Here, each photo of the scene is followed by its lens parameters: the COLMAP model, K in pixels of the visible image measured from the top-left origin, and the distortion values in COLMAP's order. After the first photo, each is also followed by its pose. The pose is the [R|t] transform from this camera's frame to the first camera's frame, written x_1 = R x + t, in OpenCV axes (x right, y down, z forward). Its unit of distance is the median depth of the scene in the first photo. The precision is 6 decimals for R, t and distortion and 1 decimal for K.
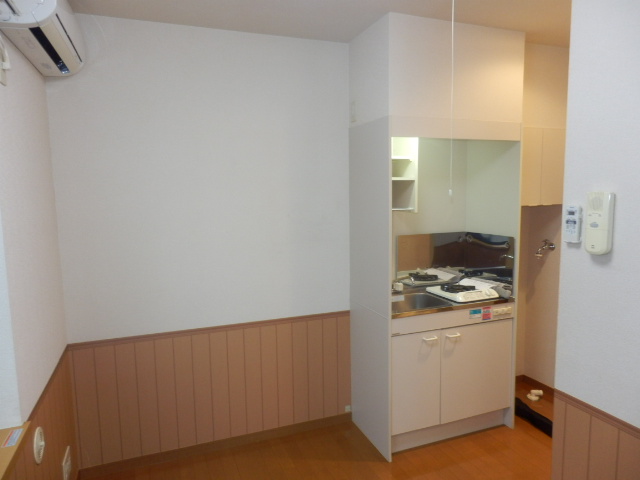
lens RADIAL K [[451.0, 0, 322.8], [0, 451.0, 241.6], [0, 0, 1]] dist [-0.005790, -0.000473]
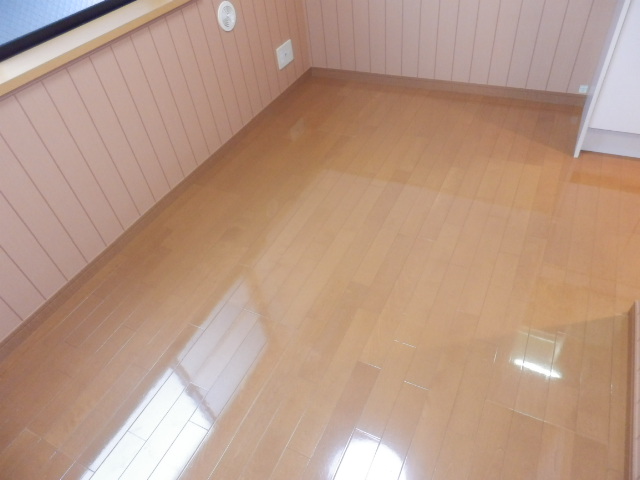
lens RADIAL K [[441.8, 0, 317.4], [0, 441.8, 240.5], [0, 0, 1]] dist [-0.002173, 0.001670]
pose [[0.650304, 0.478100, -0.590360, 0.354146], [0.016279, 0.768174, 0.640034, 0.084010], [0.759499, -0.425828, 0.491764, 0.183053]]
